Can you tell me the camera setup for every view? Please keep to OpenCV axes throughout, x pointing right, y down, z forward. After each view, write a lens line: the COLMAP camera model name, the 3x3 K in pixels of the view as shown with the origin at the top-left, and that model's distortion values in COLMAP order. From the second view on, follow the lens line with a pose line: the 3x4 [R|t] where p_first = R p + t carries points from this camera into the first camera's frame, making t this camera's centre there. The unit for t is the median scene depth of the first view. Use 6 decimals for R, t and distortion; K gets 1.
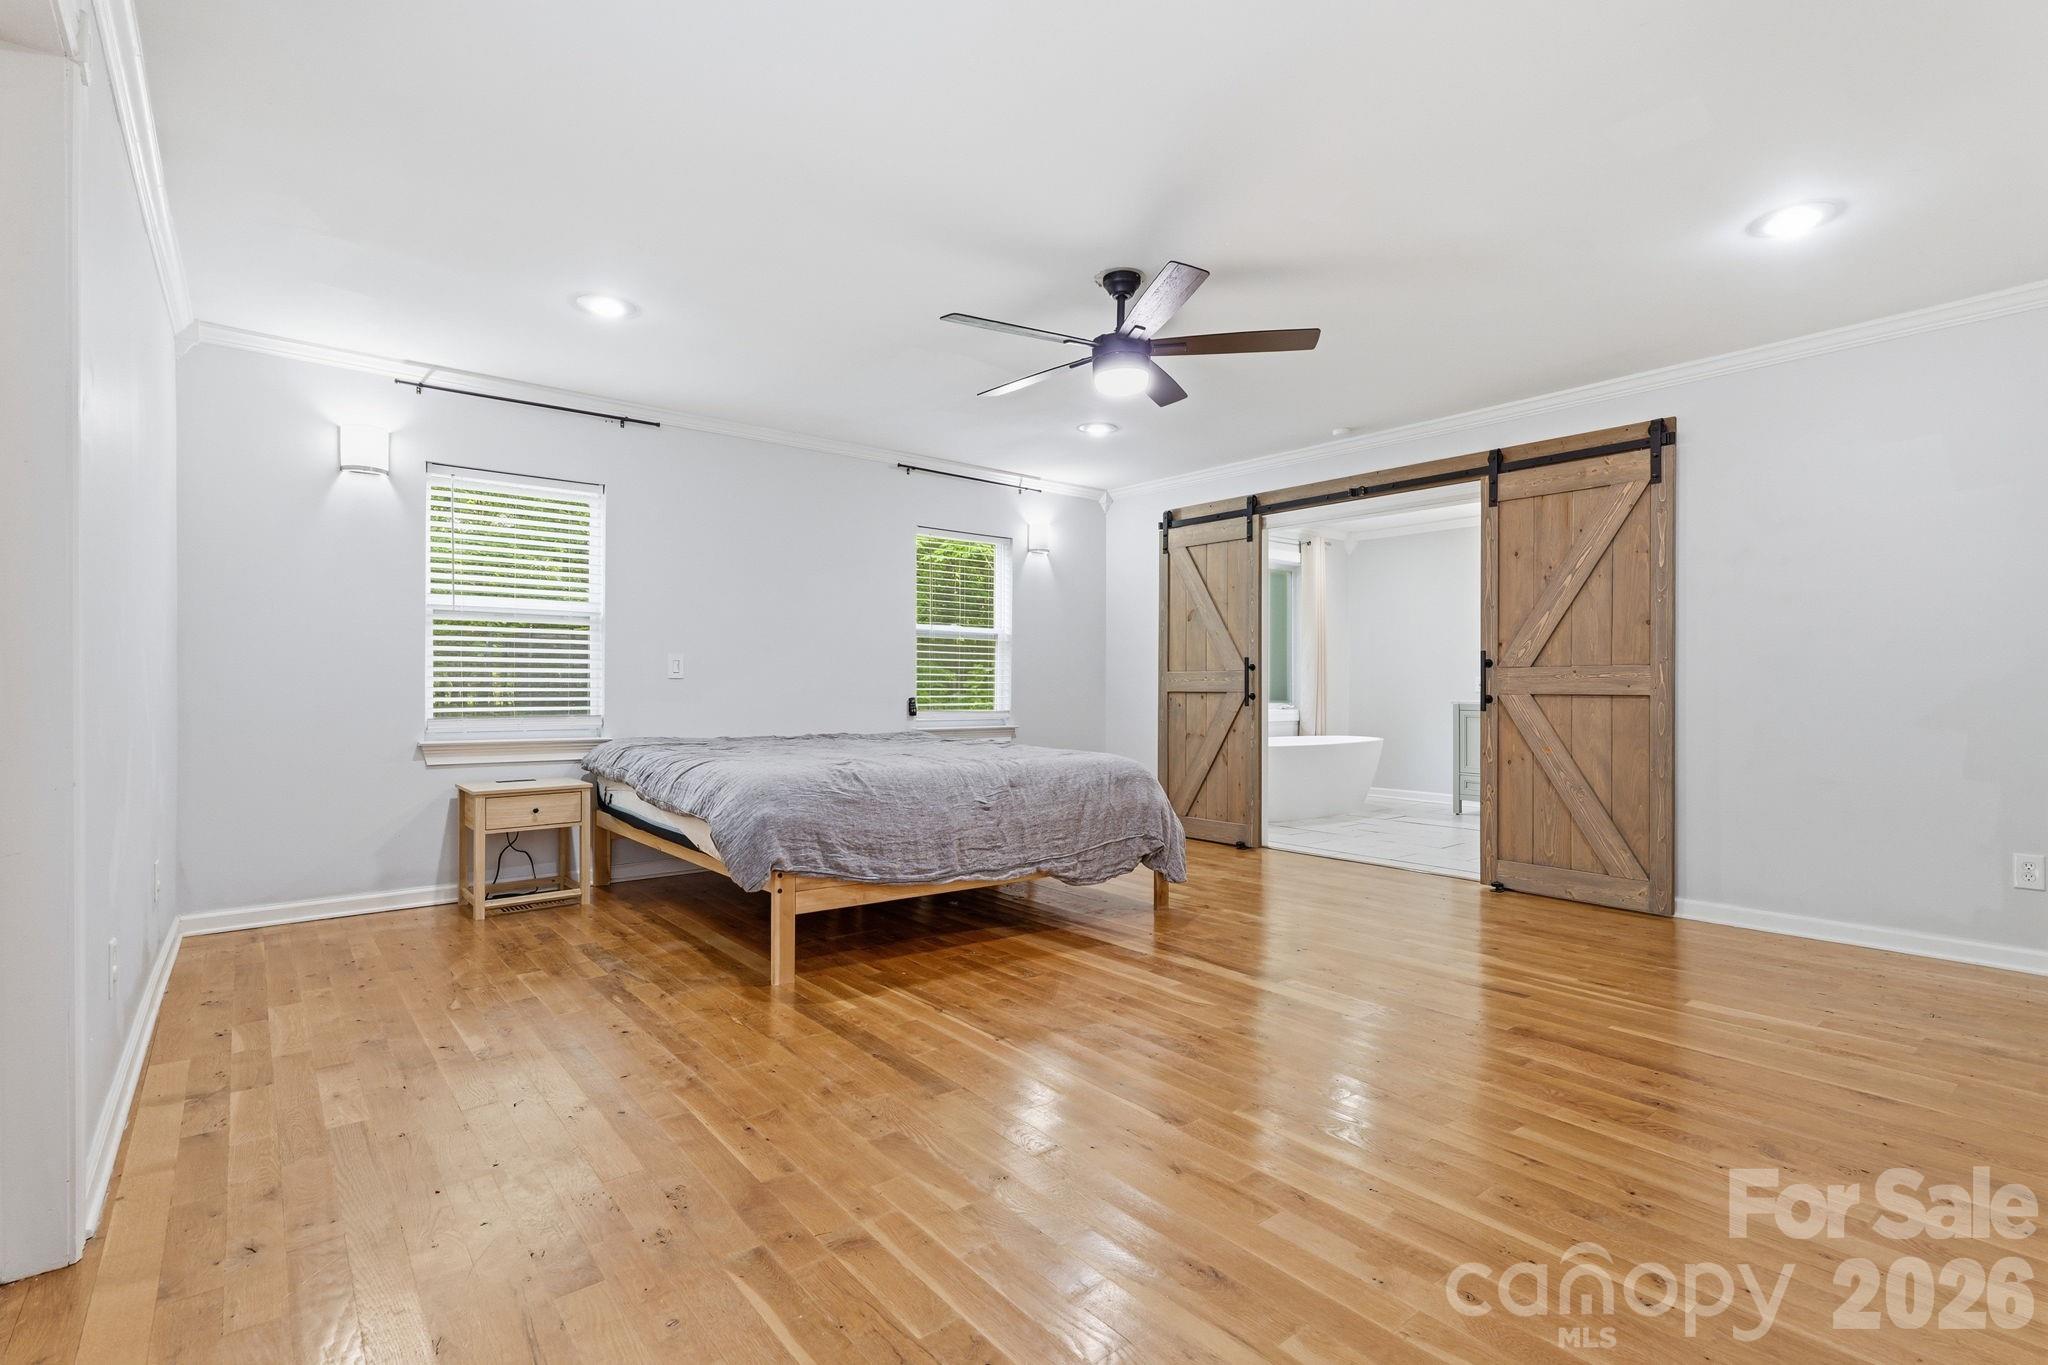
lens RADIAL K [[963.7, 0, 1030.2], [0, 963.7, 685.1], [0, 0, 1]] dist [0.005646, 0.000441]
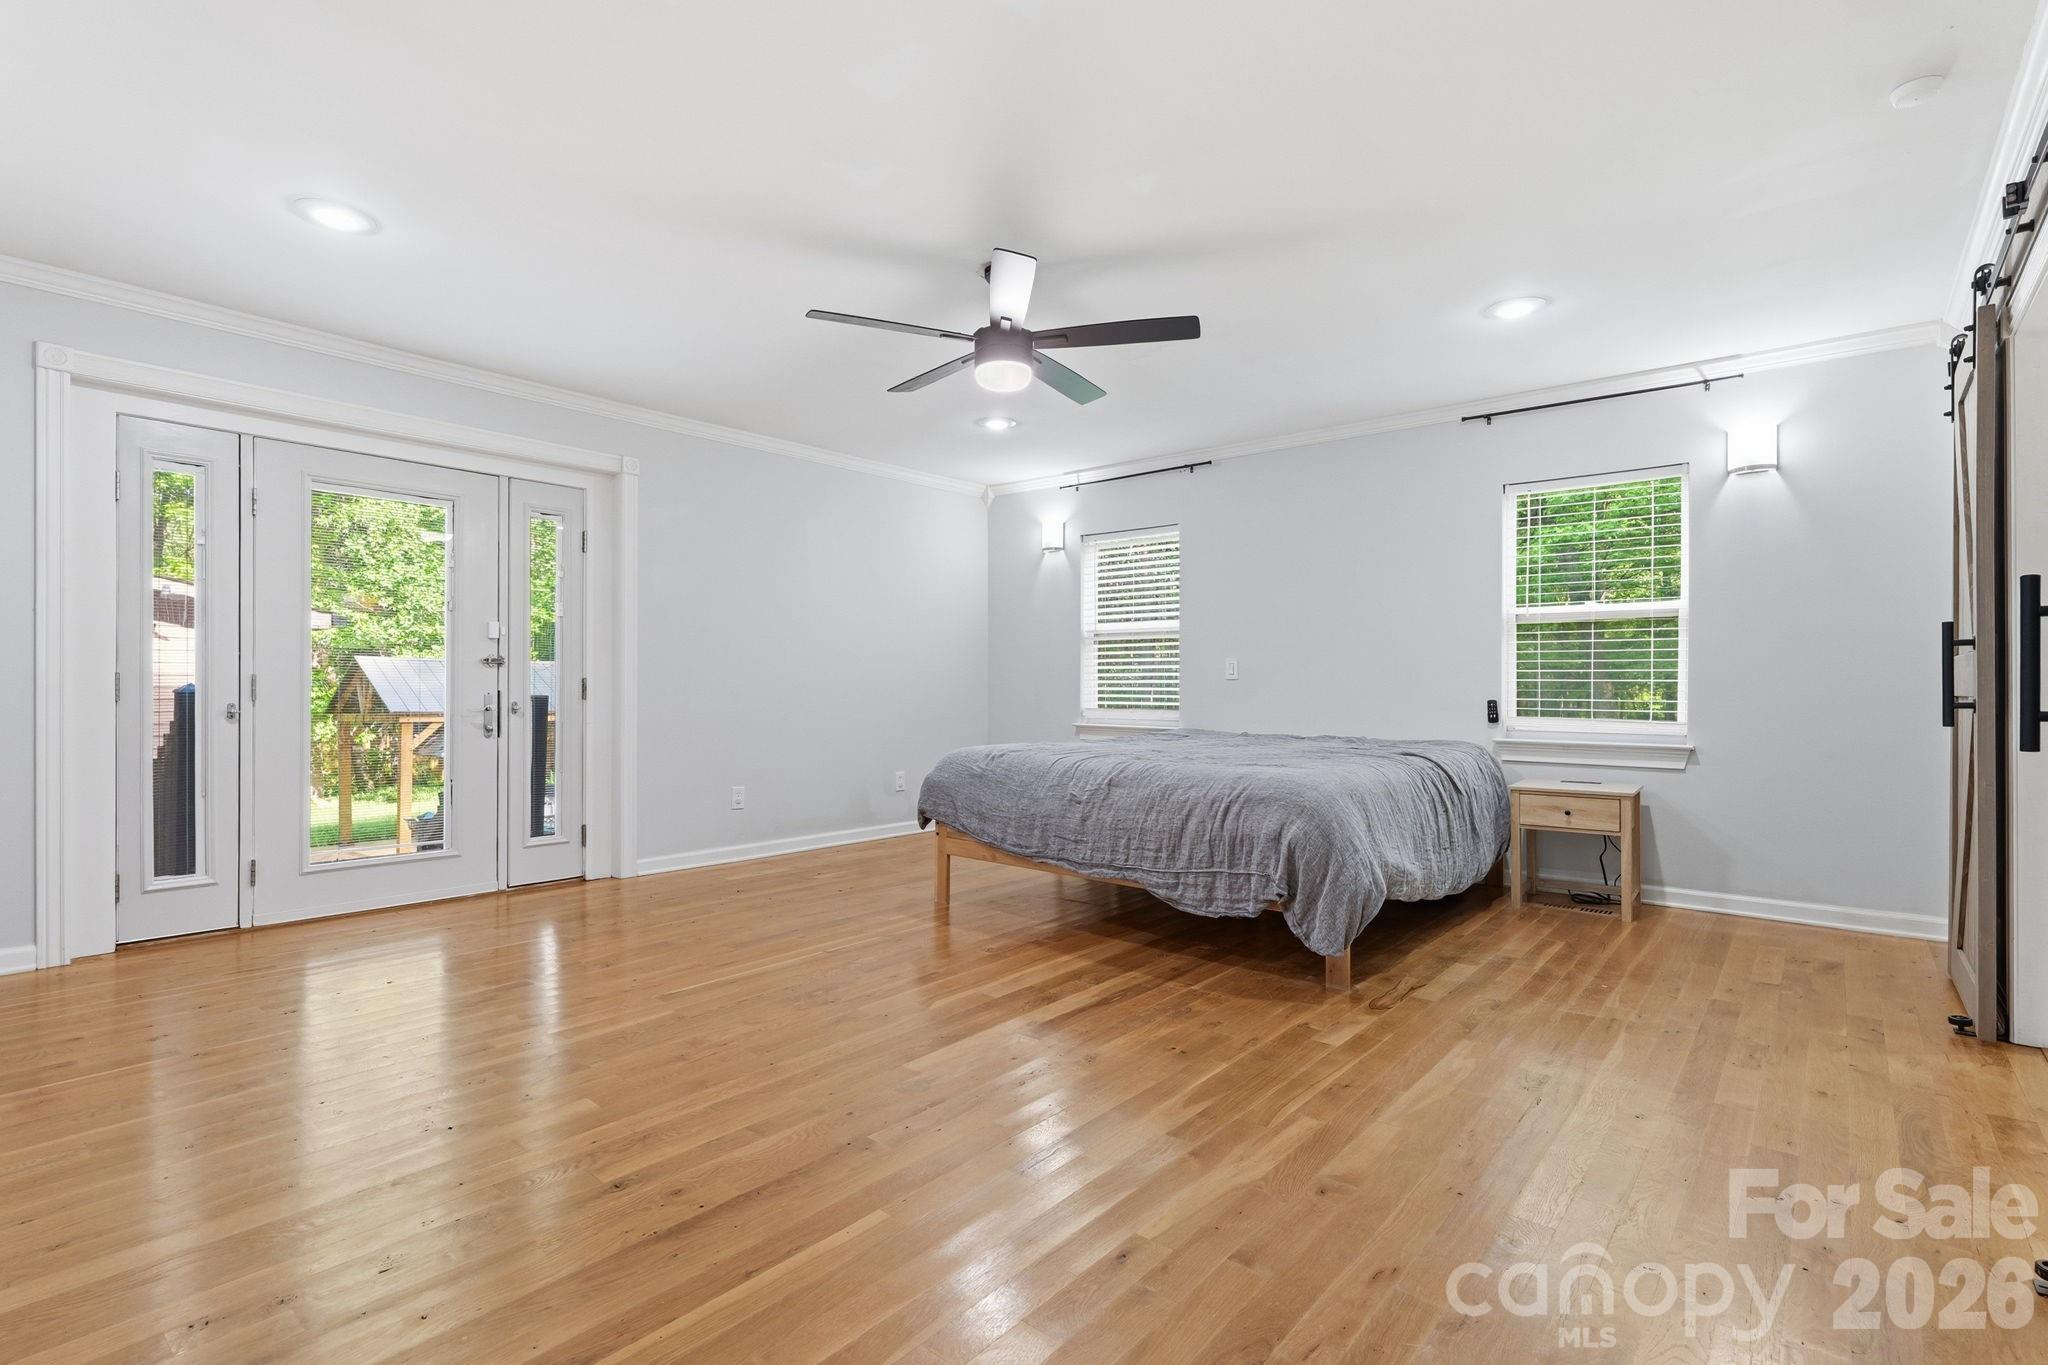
lens RADIAL K [[953.1, 0, 1016.9], [0, 953.1, 690.6], [0, 0, 1]] dist [-0.013253, 0.000258]
pose [[0.180818, 0.002051, -0.983514, 0.713973], [-0.001509, 0.999997, 0.001808, 0.005211], [0.983515, 0.001157, 0.180820, 0.565826]]
